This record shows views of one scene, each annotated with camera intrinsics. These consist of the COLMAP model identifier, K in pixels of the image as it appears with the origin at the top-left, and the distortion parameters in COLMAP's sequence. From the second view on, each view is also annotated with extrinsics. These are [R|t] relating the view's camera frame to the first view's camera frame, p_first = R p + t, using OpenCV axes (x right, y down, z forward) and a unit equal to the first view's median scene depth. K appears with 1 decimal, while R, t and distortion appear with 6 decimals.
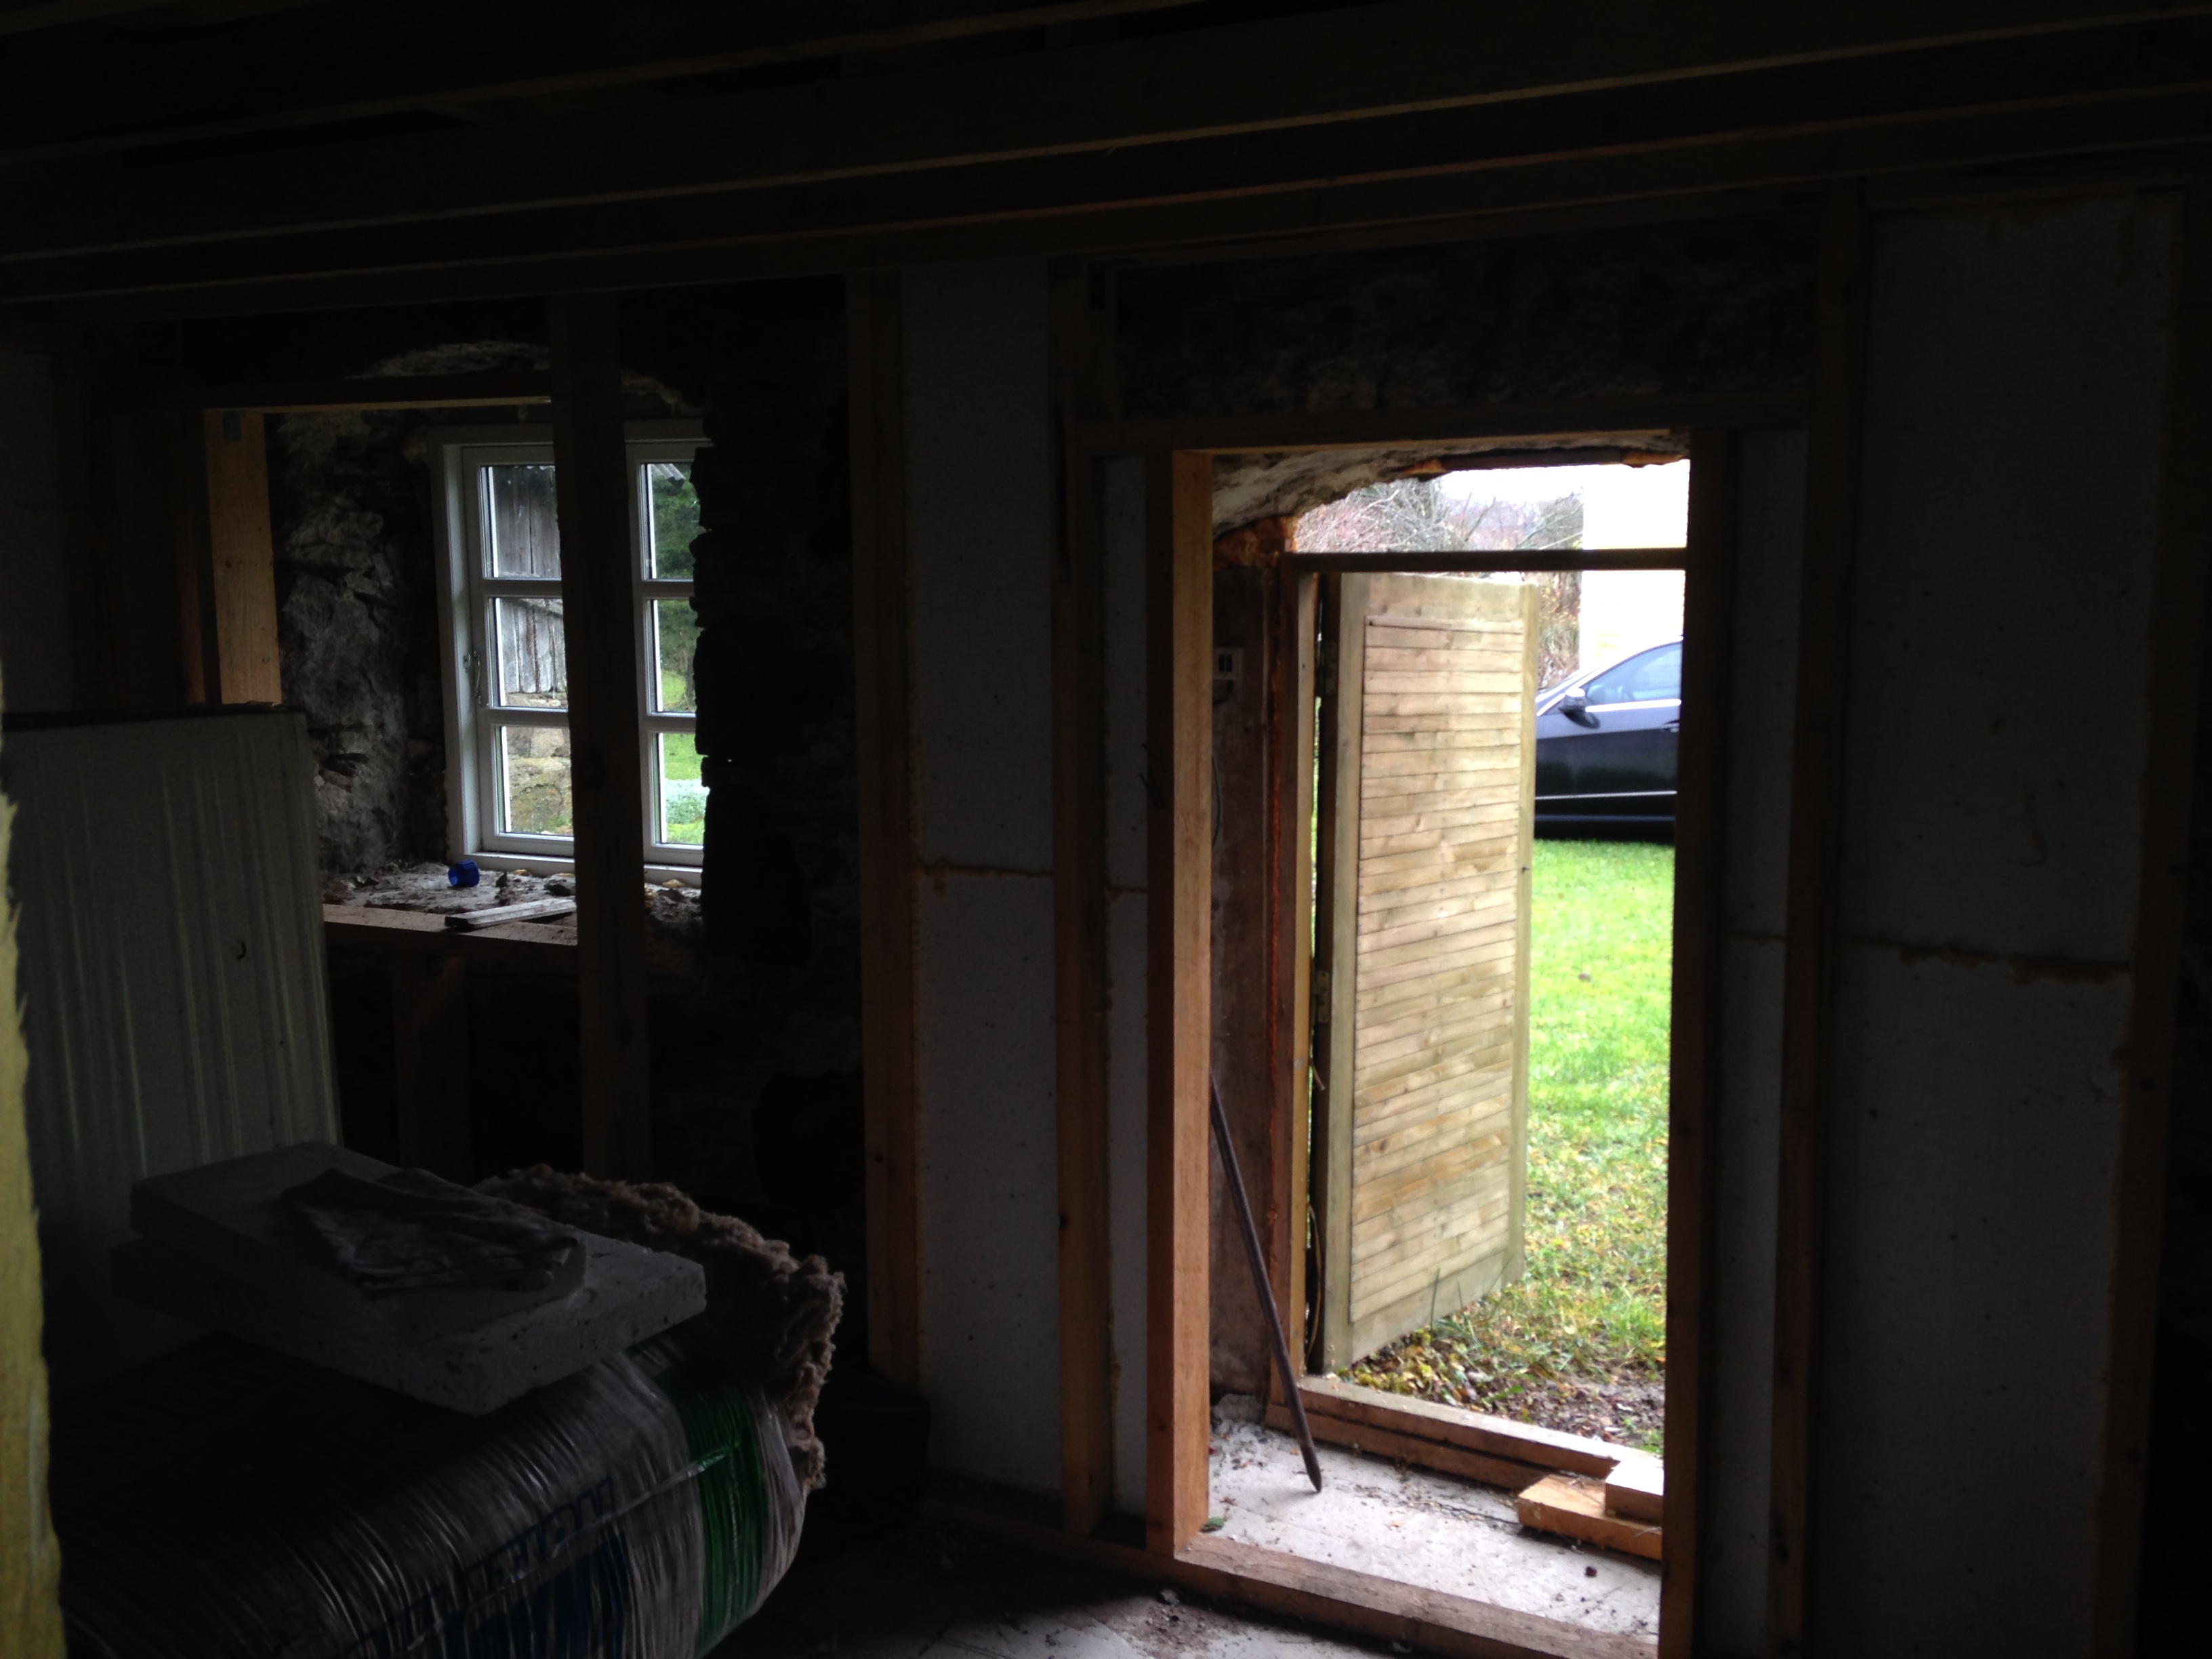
lens RADIAL K [[2030.8, 0, 1106.0], [0, 2030.8, 829.5], [0, 0, 1]] dist [0.175776, -0.212102]
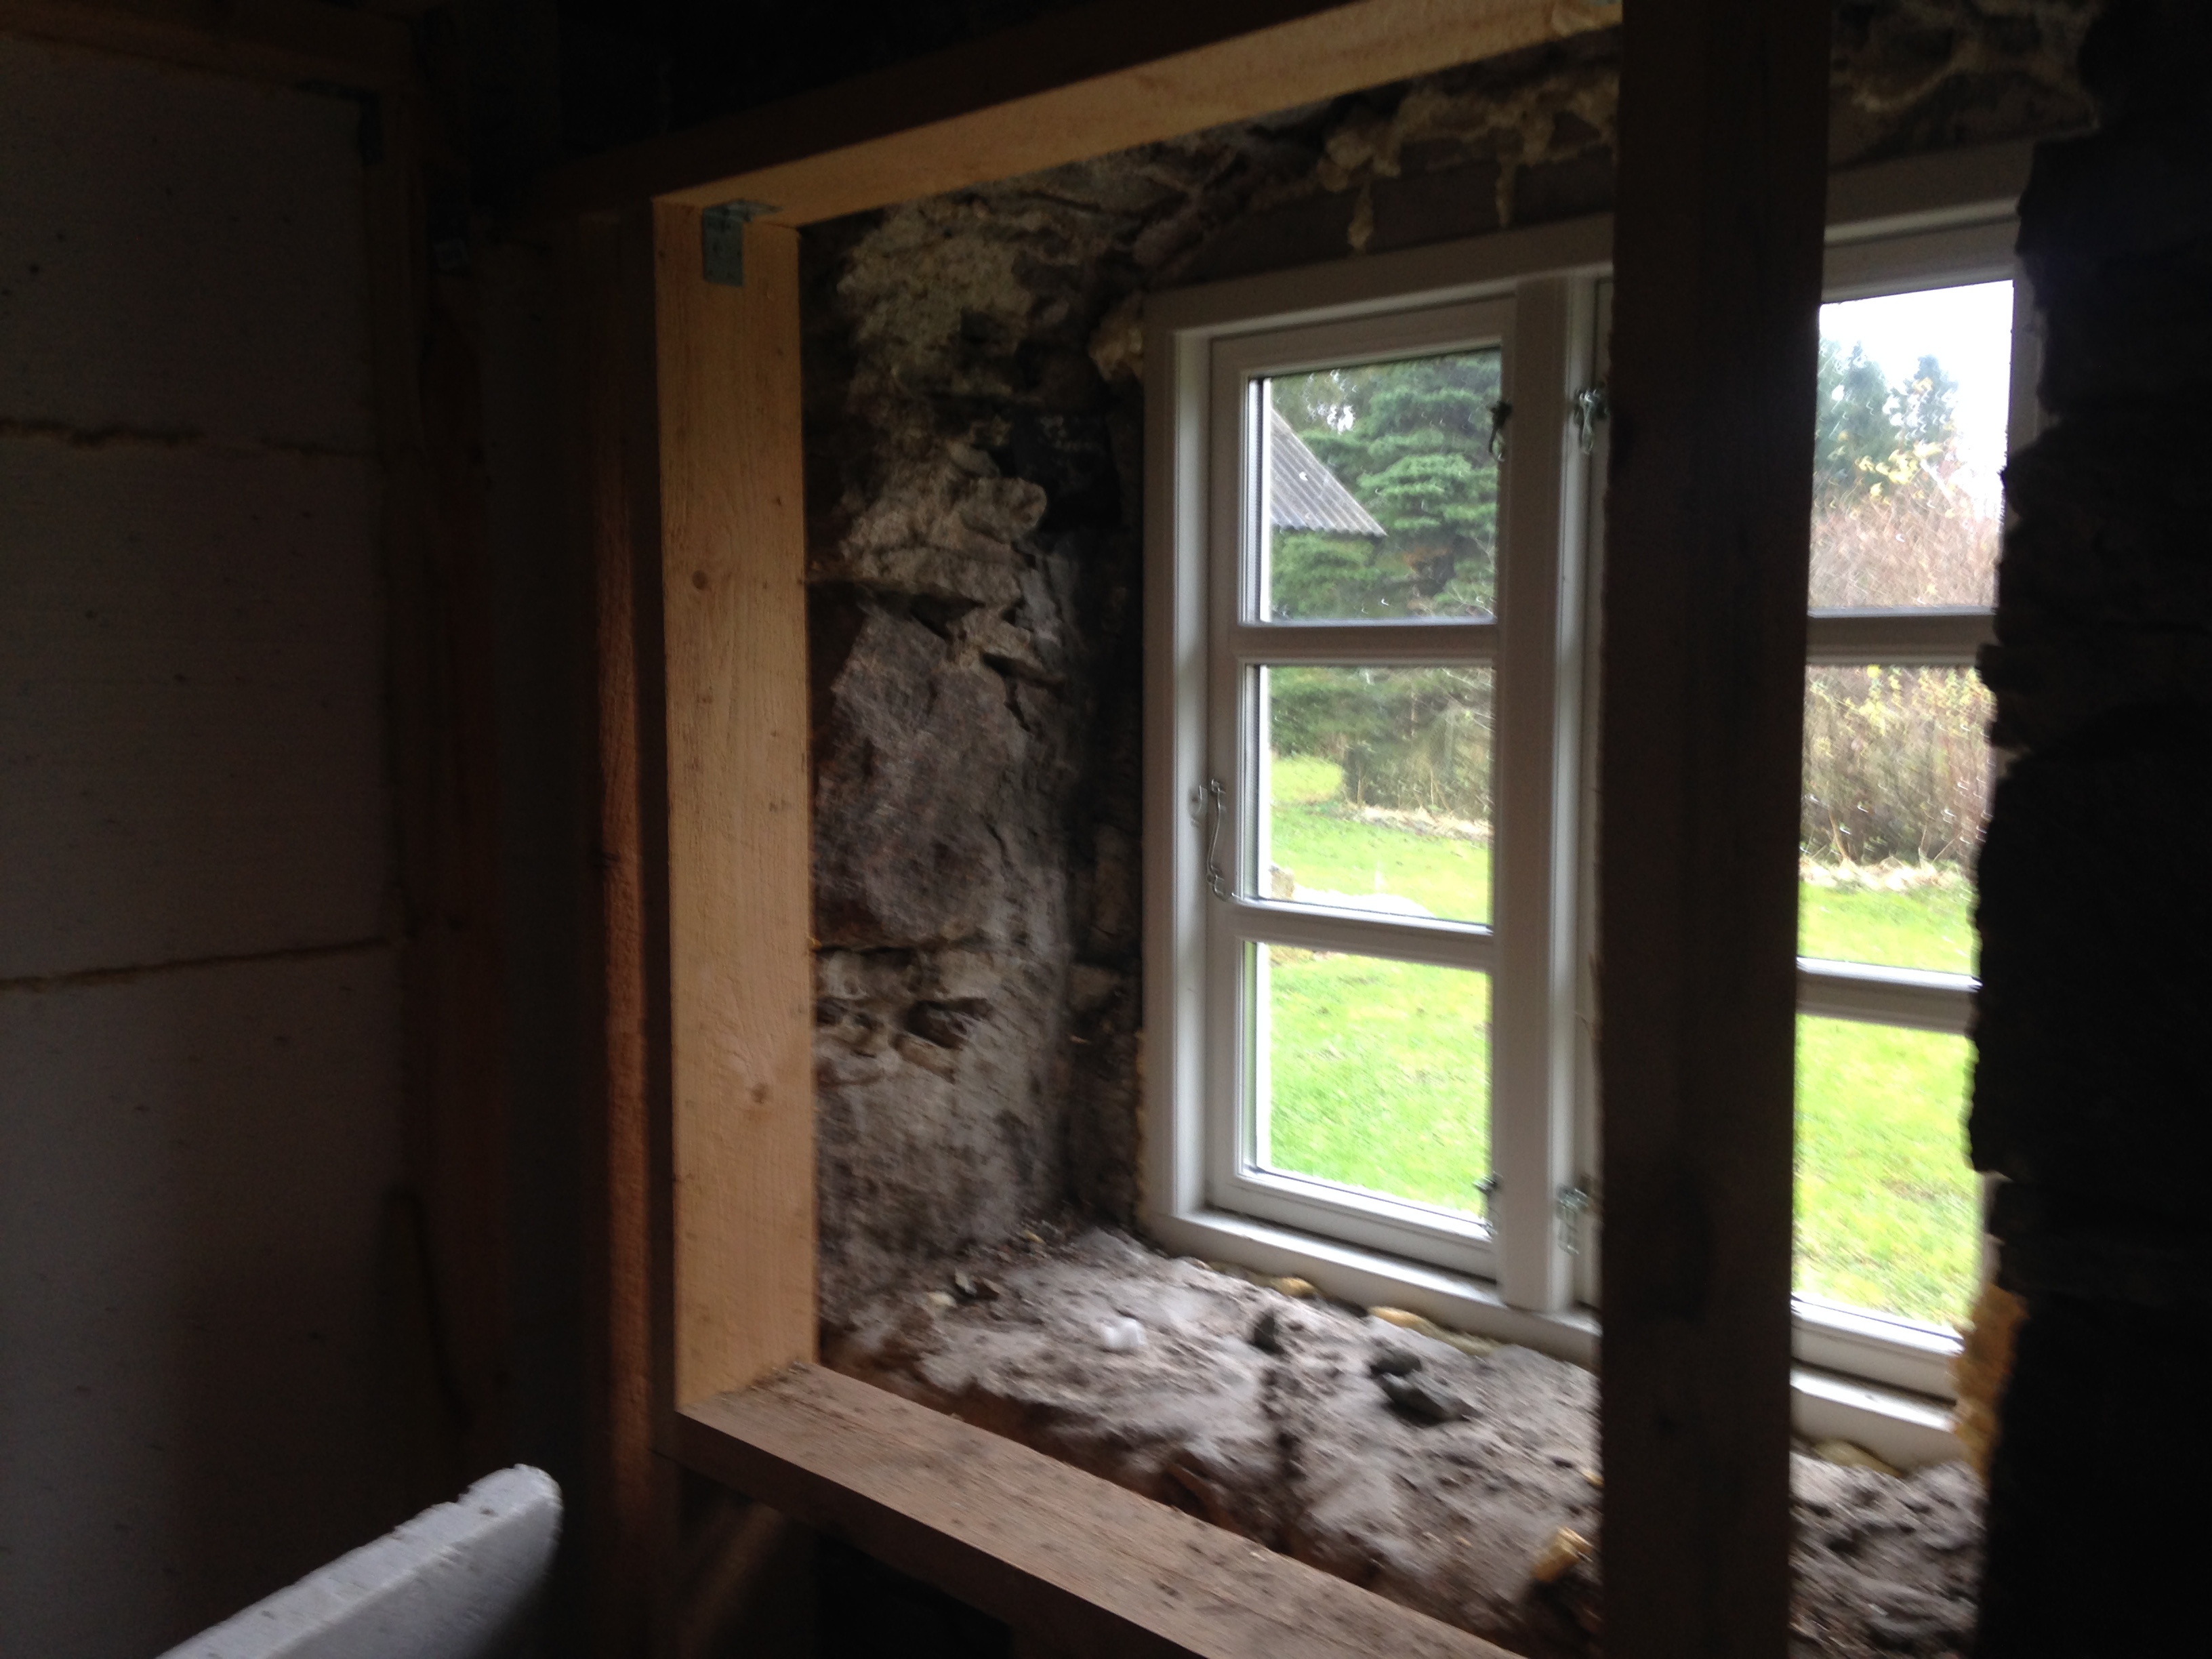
lens RADIAL K [[2030.8, 0, 1106.0], [0, 2030.8, 829.5], [0, 0, 1]] dist [0.175776, -0.212102]
pose [[0.954629, 0.026433, -0.296623, -0.197190], [-0.039587, 0.998477, -0.038424, -0.057873], [0.295156, 0.048423, 0.954221, 0.568103]]
